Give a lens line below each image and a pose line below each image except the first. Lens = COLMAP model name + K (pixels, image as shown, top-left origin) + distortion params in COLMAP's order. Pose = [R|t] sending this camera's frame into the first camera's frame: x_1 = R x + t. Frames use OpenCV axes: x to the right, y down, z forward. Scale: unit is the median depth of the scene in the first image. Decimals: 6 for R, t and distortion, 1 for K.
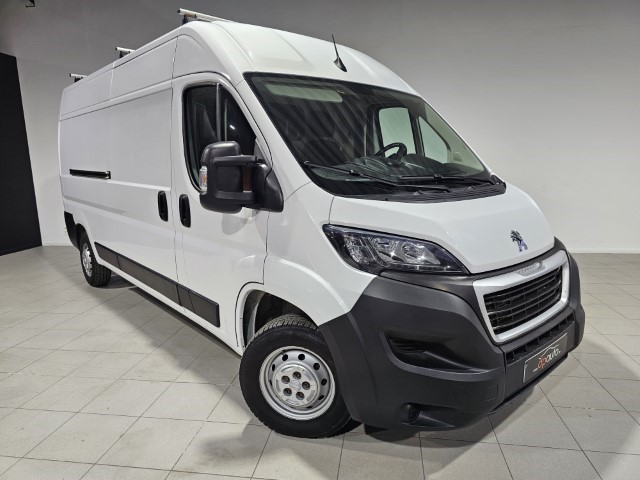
lens RADIAL K [[429.0, 0, 313.8], [0, 429.0, 245.7], [0, 0, 1]] dist [0.062587, -0.033892]
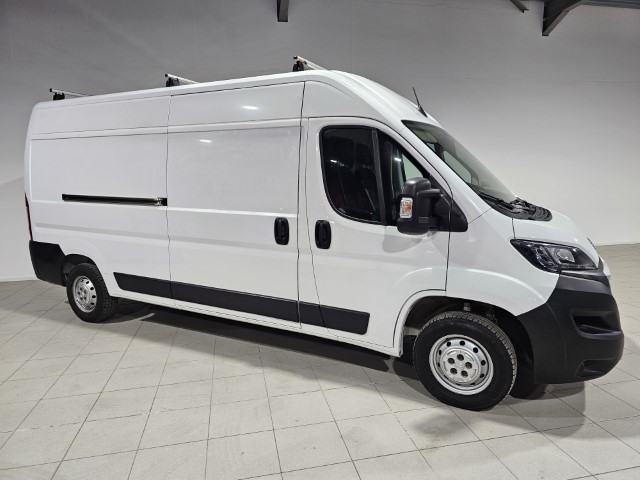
lens RADIAL K [[429.0, 0, 317.5], [0, 429.0, 240.2], [0, 0, 1]] dist [0.062587, -0.033892]
pose [[0.932131, -0.051515, 0.358437, -0.803653], [0.067062, 0.997265, -0.031071, -0.036435], [-0.355856, 0.053000, 0.933037, -0.041501]]
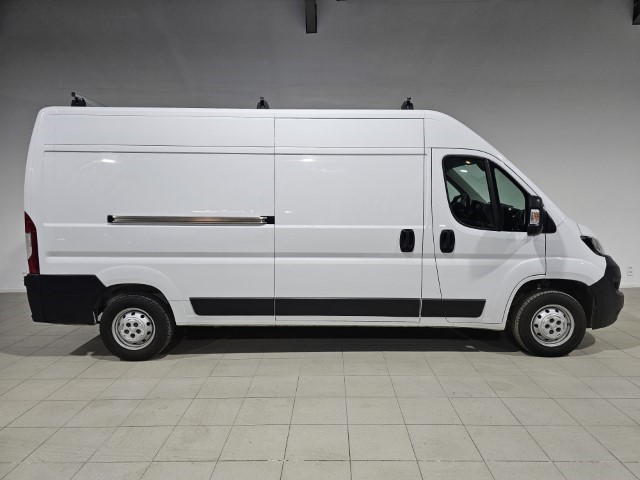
lens RADIAL K [[429.0, 0, 322.5], [0, 429.0, 236.0], [0, 0, 1]] dist [0.062587, -0.033892]
pose [[0.651208, -0.074081, 0.755274, -1.821660], [0.142242, 0.989501, -0.025588, -0.134008], [-0.745449, 0.124095, 0.654909, 0.432900]]
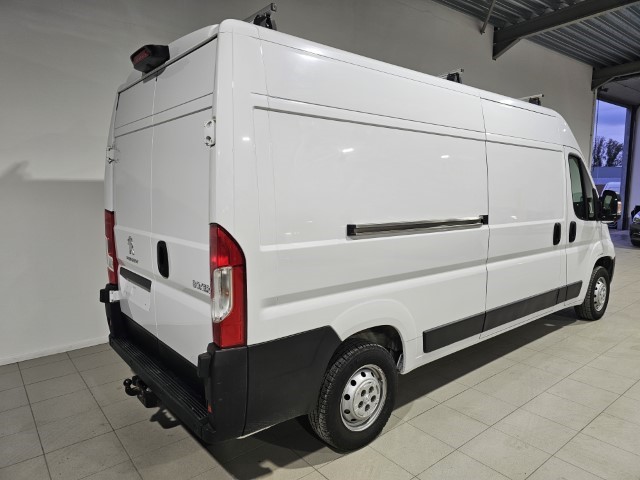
lens RADIAL K [[429.0, 0, 319.0], [0, 429.0, 239.4], [0, 0, 1]] dist [0.062587, -0.033892]
pose [[0.012929, -0.109460, 0.993907, -2.083768], [0.191657, 0.975832, 0.104976, -0.438042], [-0.981377, 0.189132, 0.033595, 2.067310]]
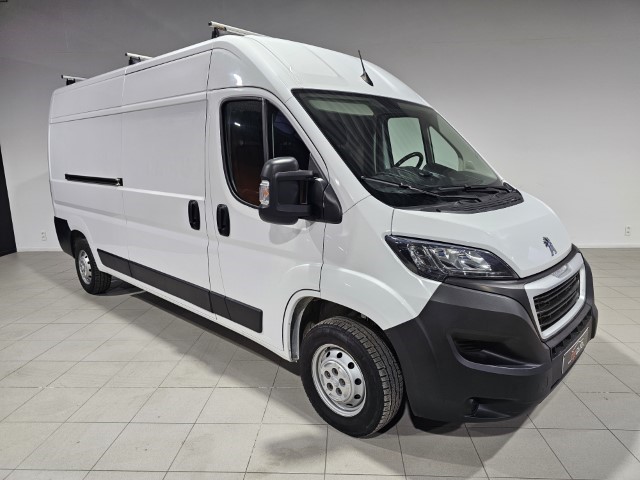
lens RADIAL K [[429.0, 0, 318.5], [0, 429.0, 244.2], [0, 0, 1]] dist [0.062587, -0.033892]
pose [[0.994975, -0.018845, 0.098330, -0.197282], [0.018421, 0.999817, 0.005227, -0.028831], [-0.098410, -0.003390, 0.995140, -0.044573]]
